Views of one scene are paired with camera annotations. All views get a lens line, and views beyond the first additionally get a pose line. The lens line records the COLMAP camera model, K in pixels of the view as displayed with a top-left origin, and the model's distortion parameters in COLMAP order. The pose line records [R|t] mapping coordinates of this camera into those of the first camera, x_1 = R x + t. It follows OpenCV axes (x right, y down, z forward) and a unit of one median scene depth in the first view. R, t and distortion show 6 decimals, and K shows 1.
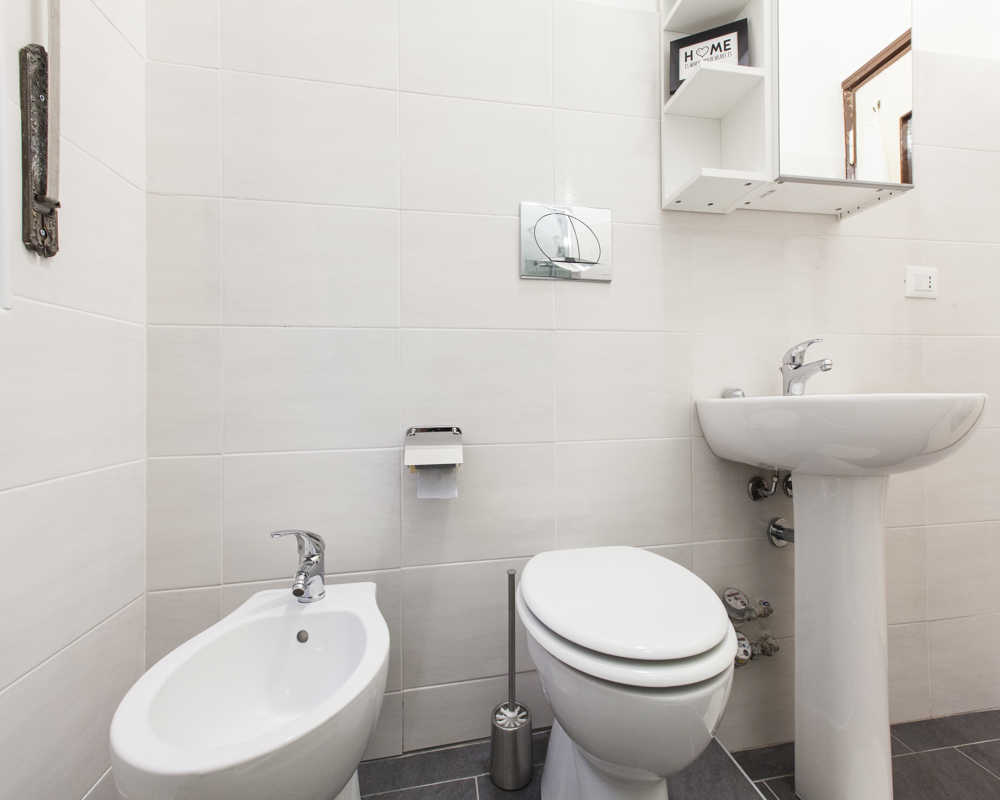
lens RADIAL K [[463.9, 0, 500.0], [0, 463.9, 400.0], [0, 0, 1]] dist [0.000165, 0.000304]
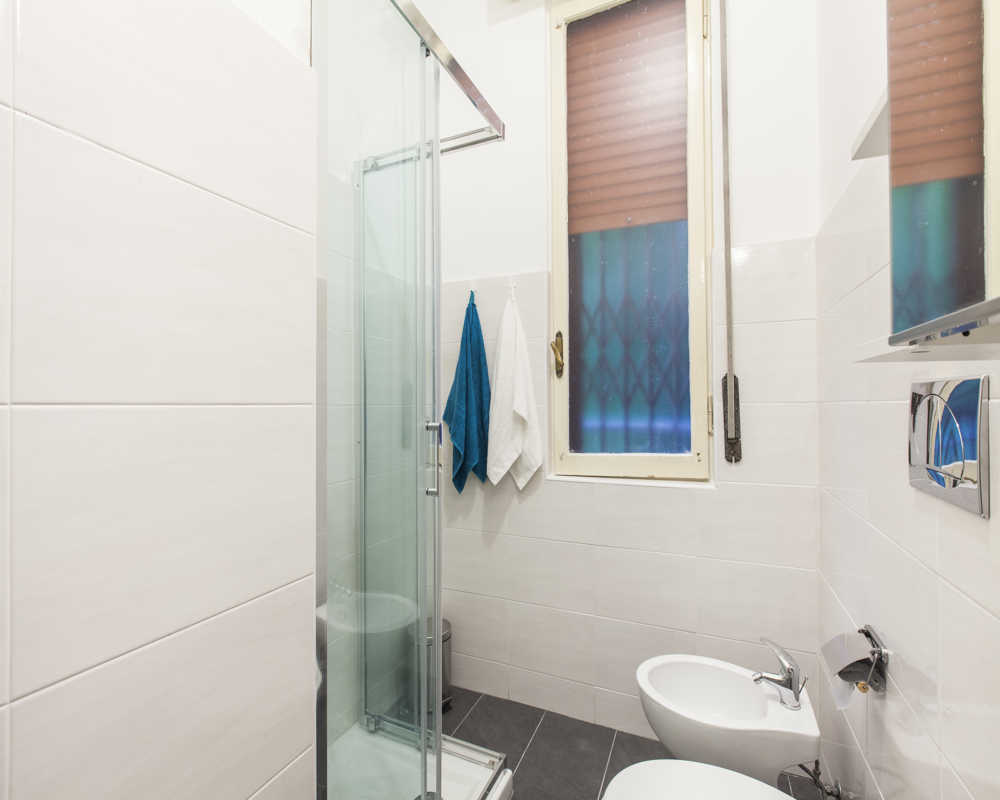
lens RADIAL K [[470.6, 0, 500.0], [0, 470.6, 400.0], [0, 0, 1]] dist [-0.003630, 0.000220]
pose [[-0.566869, 0.003128, -0.823802, 0.835403], [0.005293, 0.999986, 0.000155, -0.341971], [0.823791, -0.004272, -0.566878, 0.751322]]
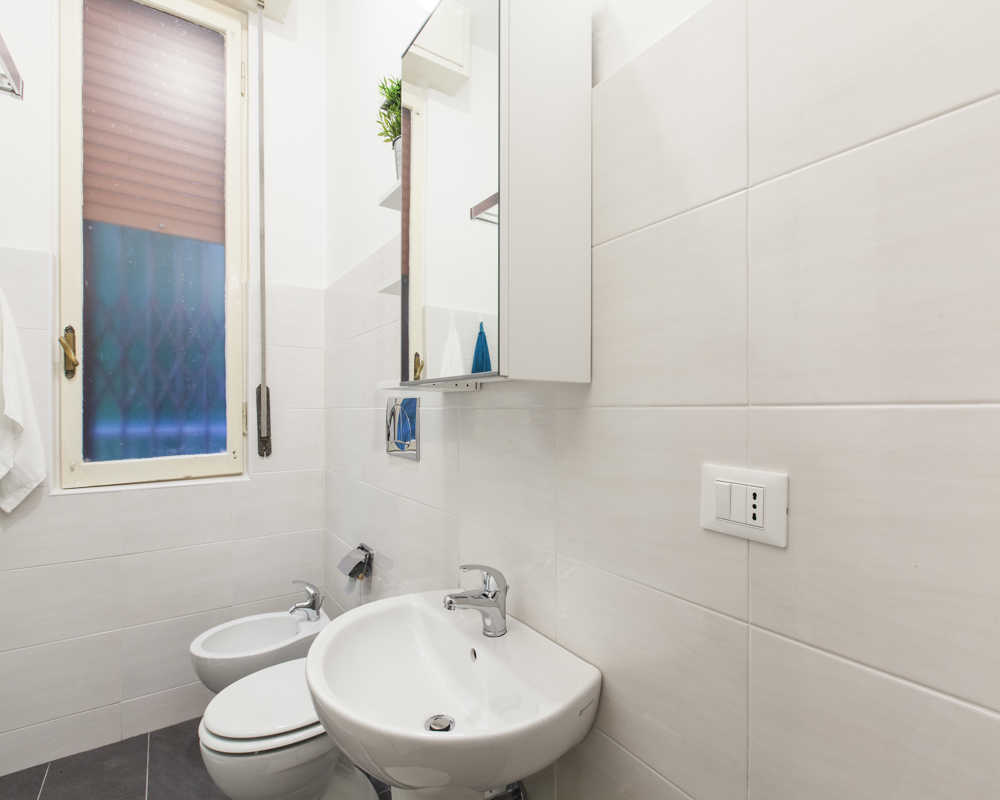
lens RADIAL K [[486.5, 0, 505.9], [0, 486.5, 412.5], [0, 0, 1]] dist [-0.000595, -0.000252]
pose [[0.406960, 0.013677, -0.913344, 1.236634], [-0.008701, 0.999901, 0.011097, -0.341624], [0.913405, 0.003431, 0.407039, 0.624259]]
